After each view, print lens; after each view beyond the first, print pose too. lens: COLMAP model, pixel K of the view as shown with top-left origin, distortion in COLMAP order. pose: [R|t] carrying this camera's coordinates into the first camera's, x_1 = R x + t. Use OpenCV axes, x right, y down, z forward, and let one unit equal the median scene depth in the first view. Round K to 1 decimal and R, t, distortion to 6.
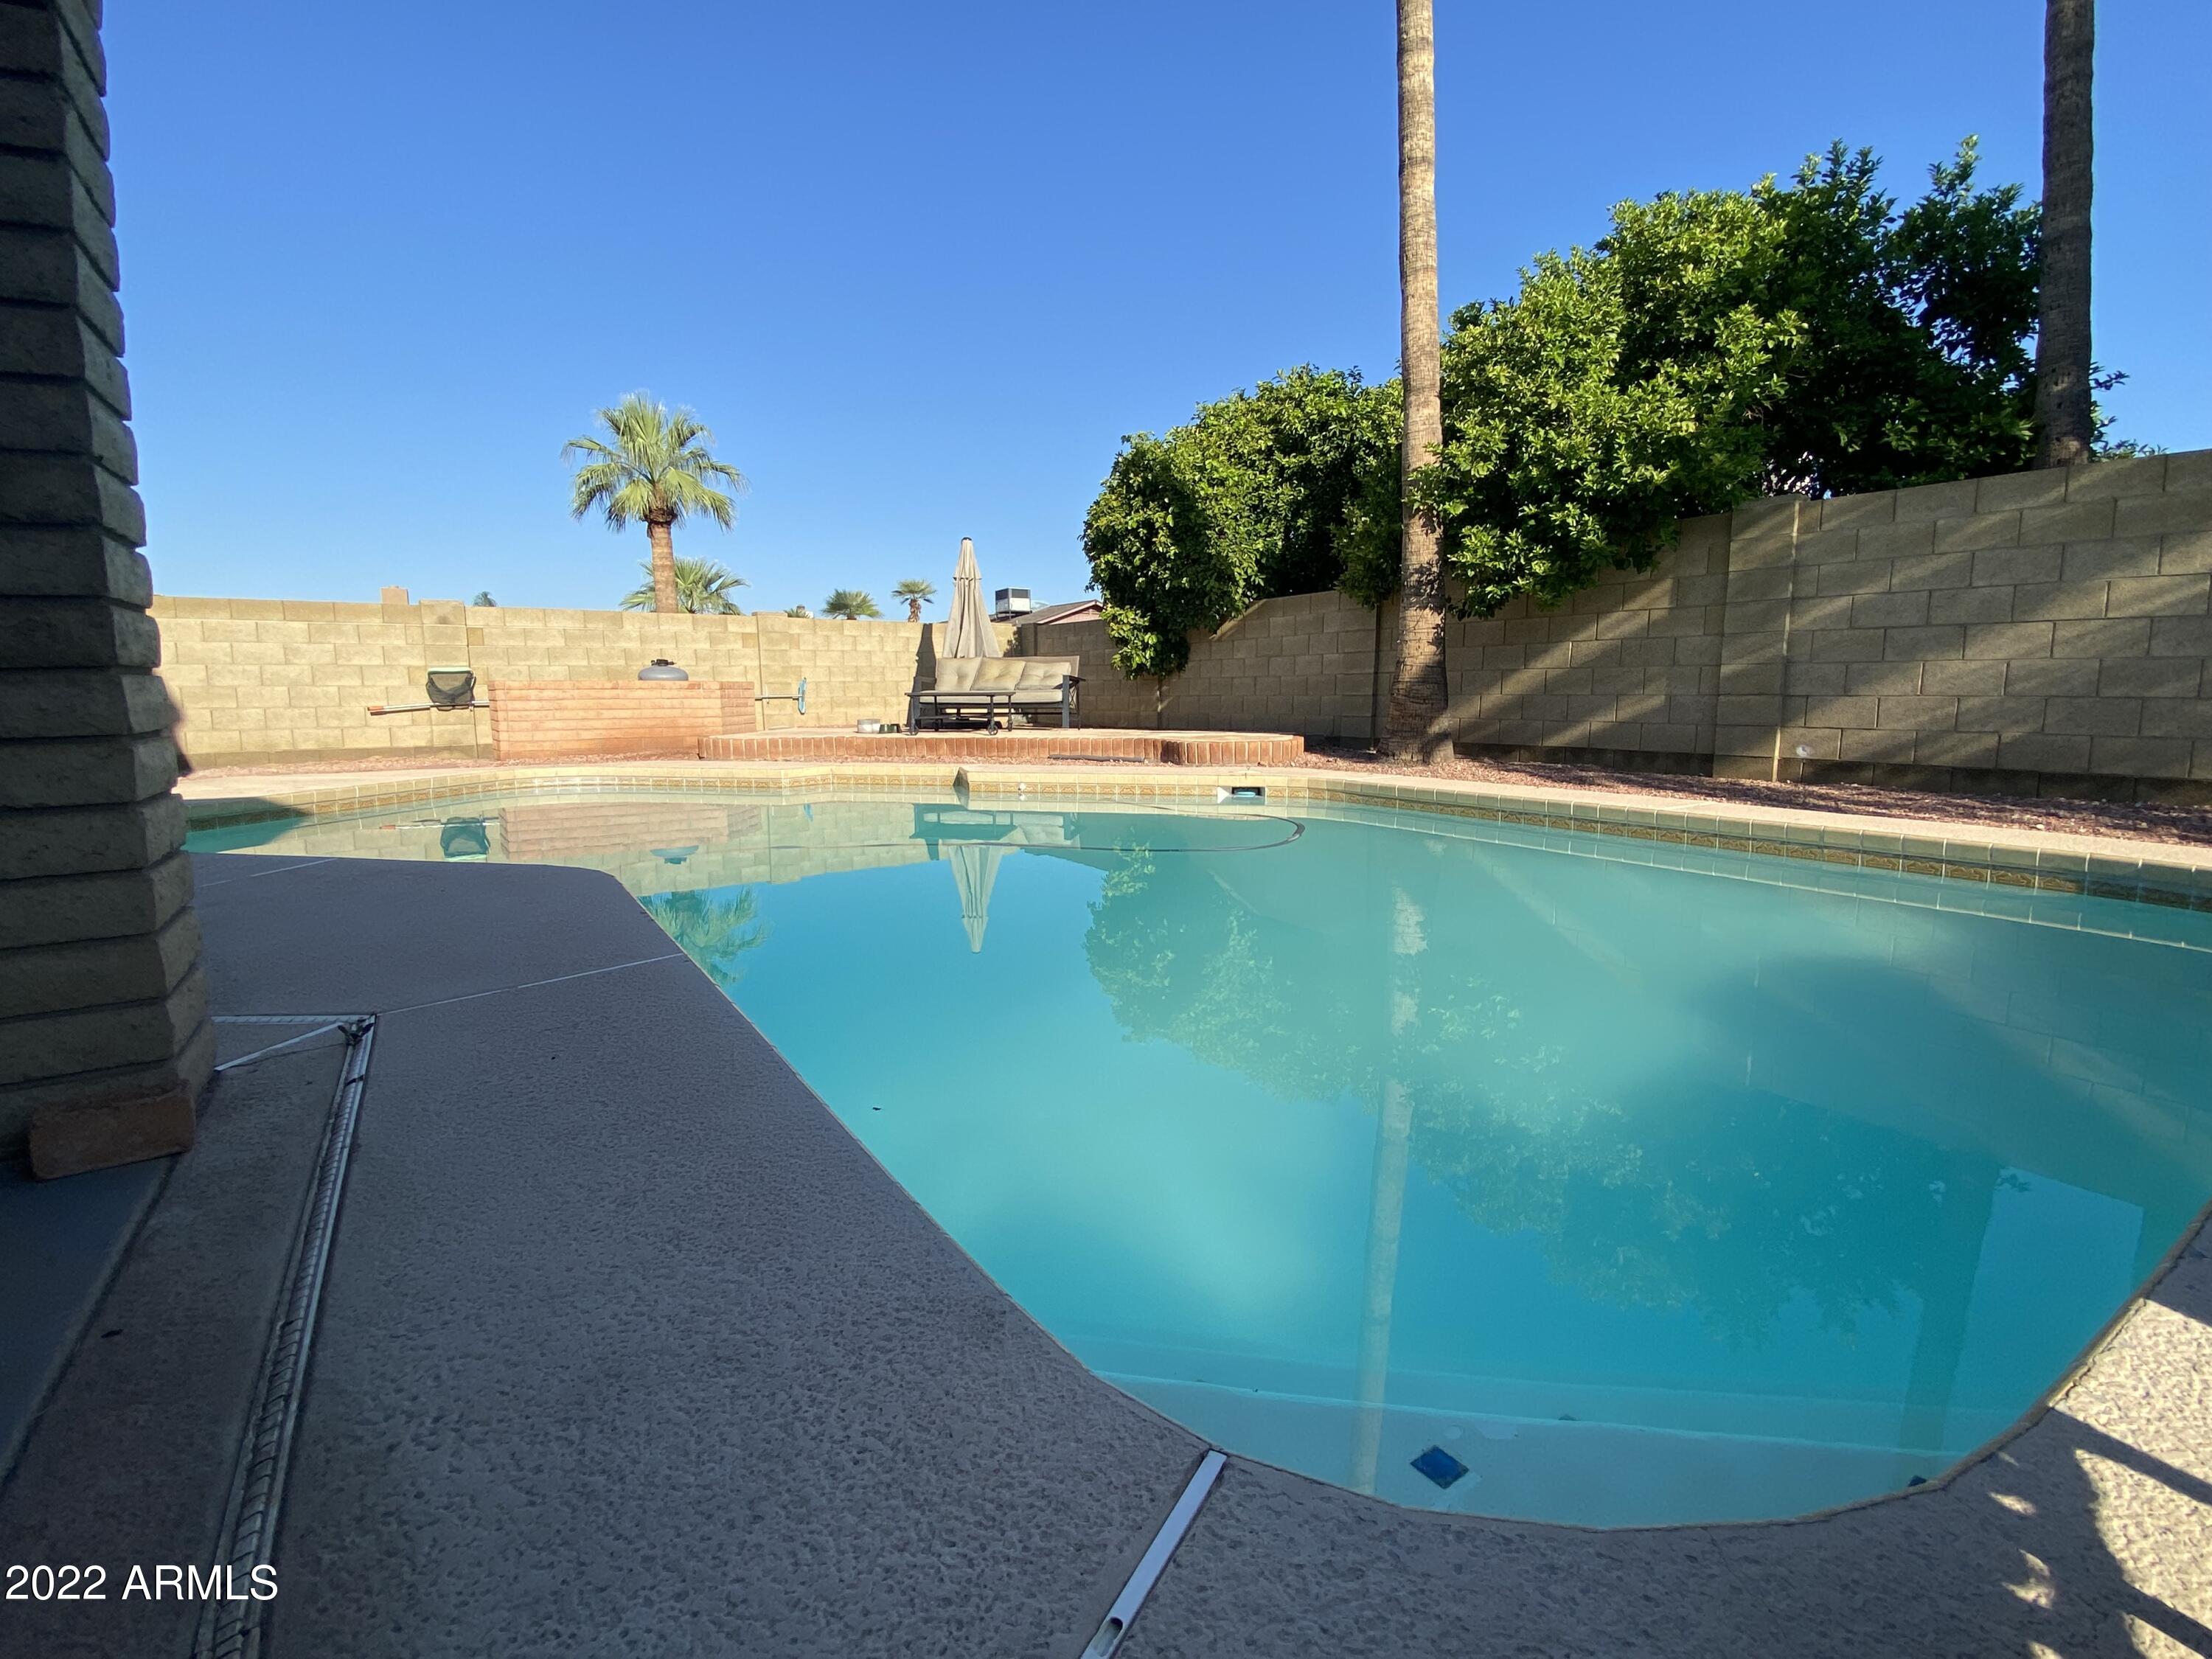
lens RADIAL K [[1025.4, 0, 1122.8], [0, 1025.4, 823.2], [0, 0, 1]] dist [0.043707, -0.037971]
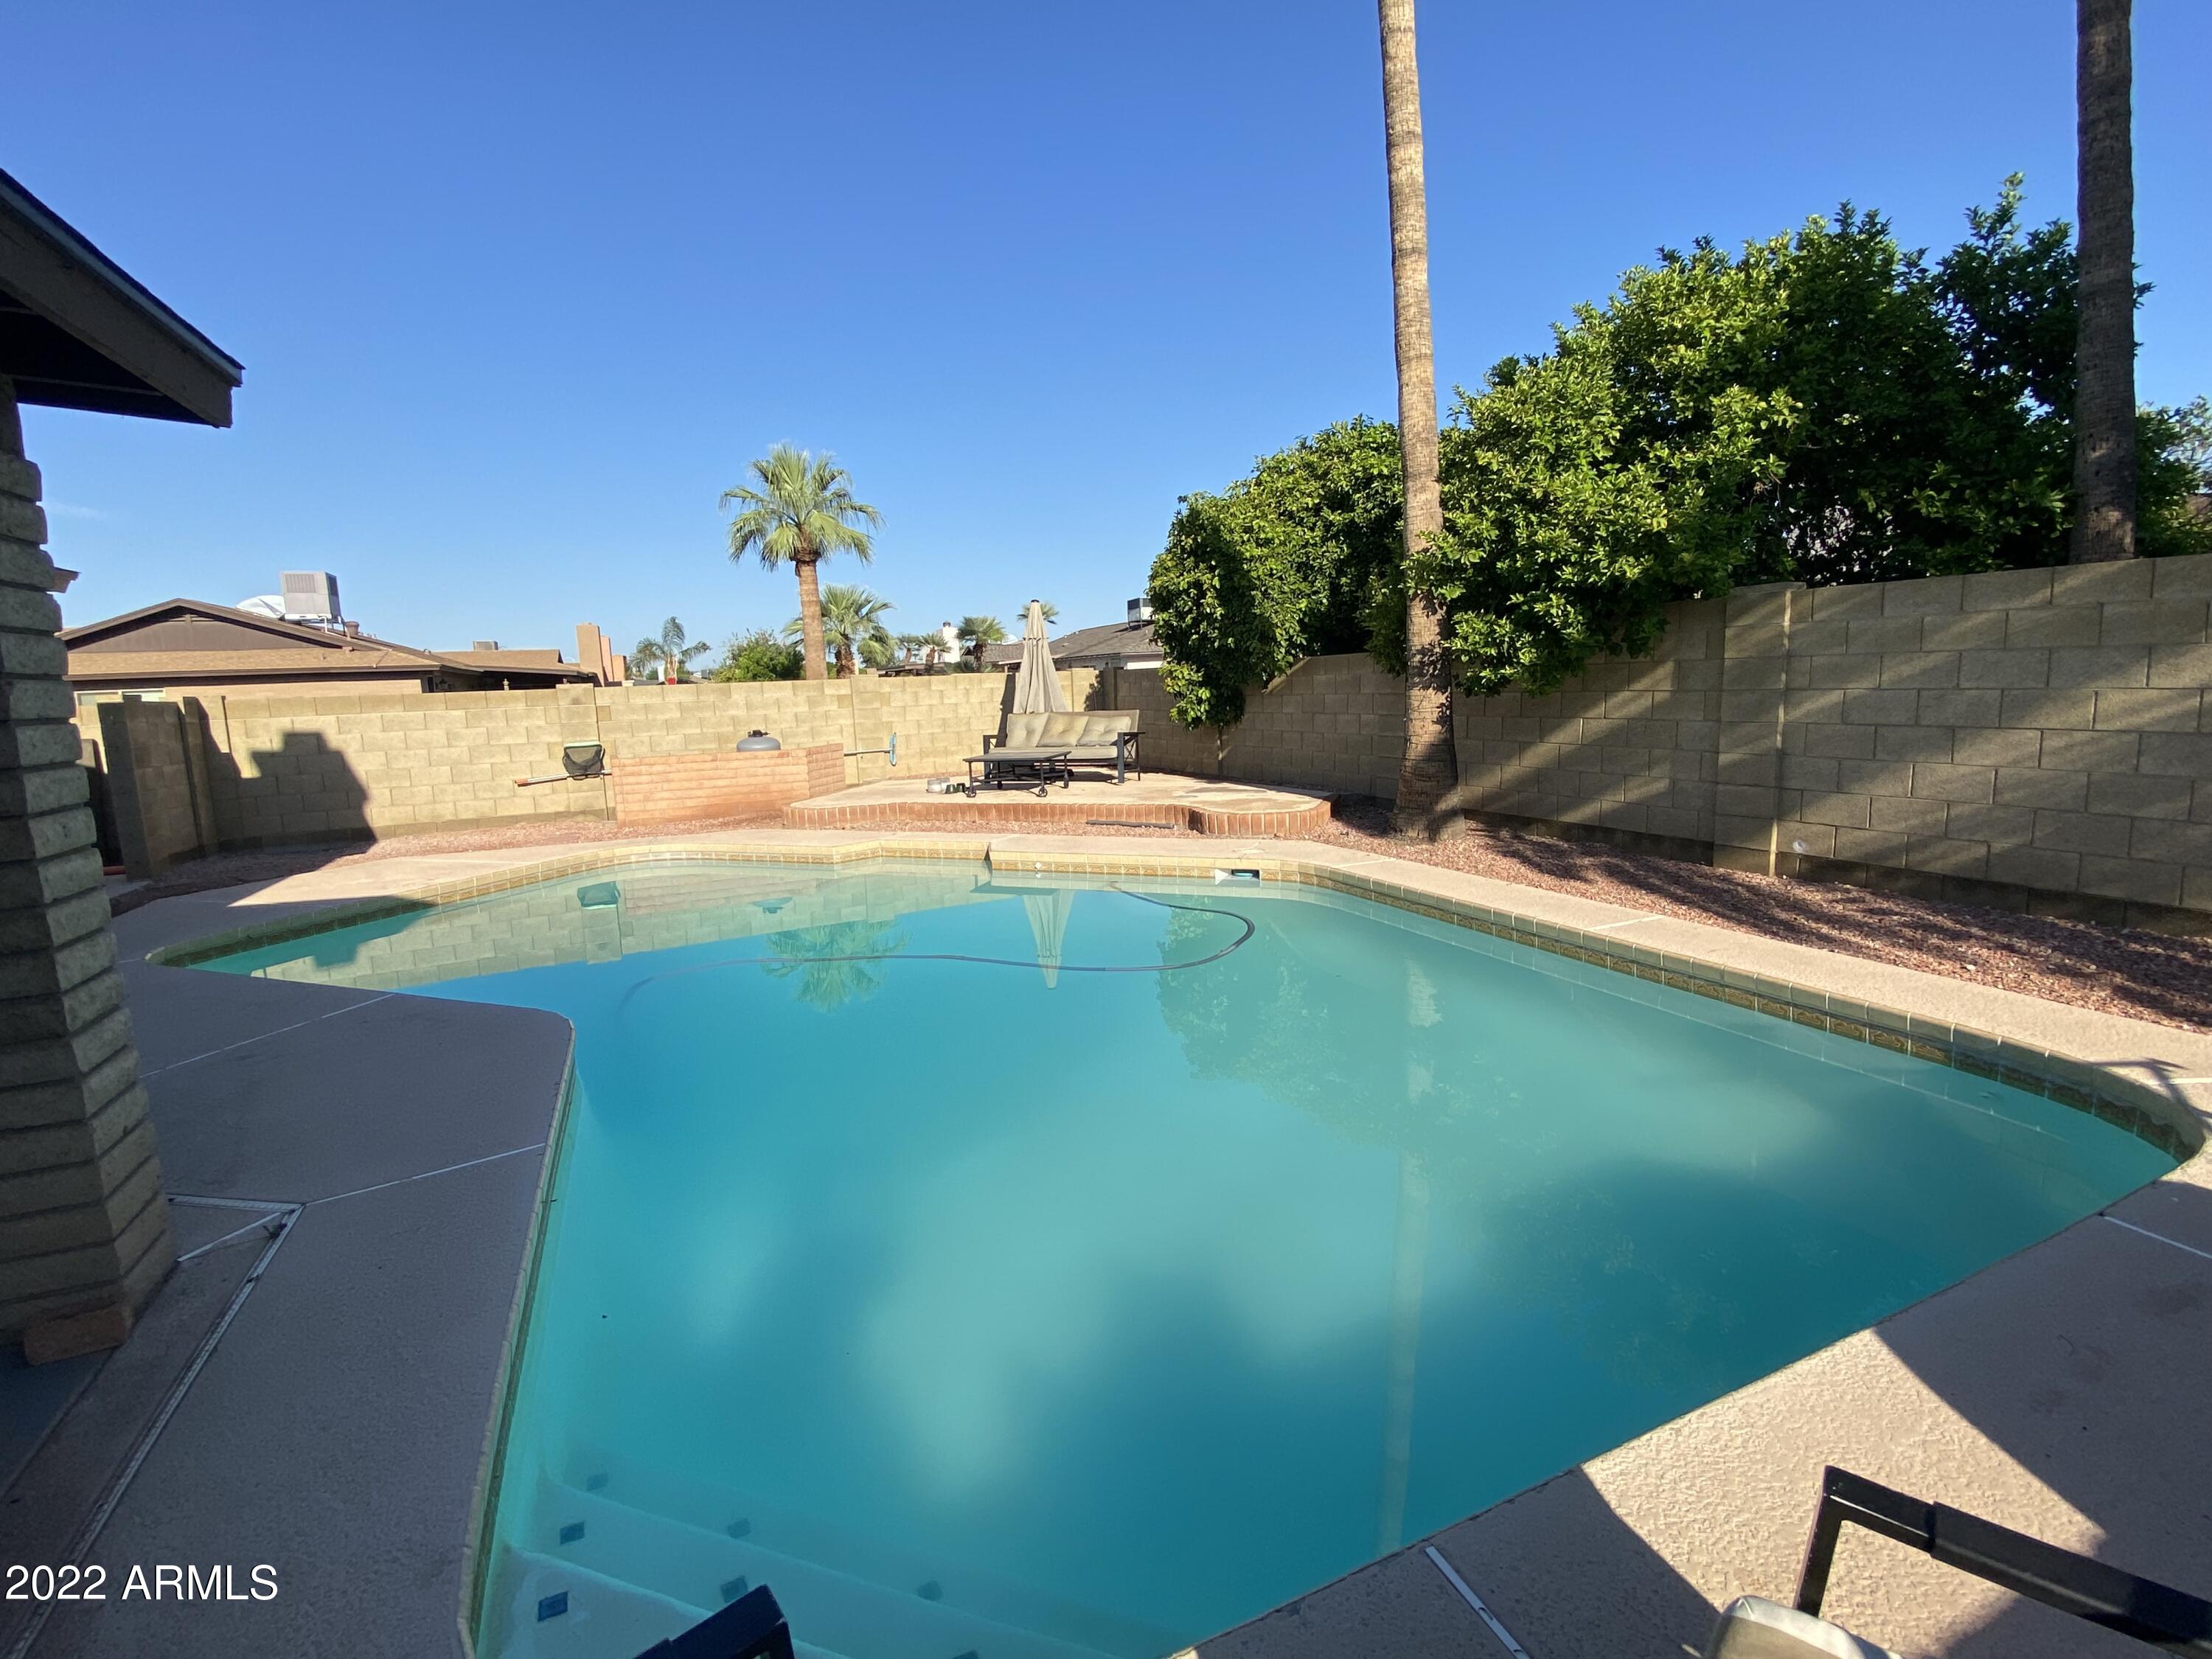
lens RADIAL K [[1025.4, 0, 1122.8], [0, 1025.4, 823.2], [0, 0, 1]] dist [0.043707, -0.037971]
pose [[0.987772, -0.007223, -0.155738, 0.159677], [0.008884, 0.999911, 0.009970, -0.092547], [0.155652, -0.011232, 0.987748, -0.046806]]
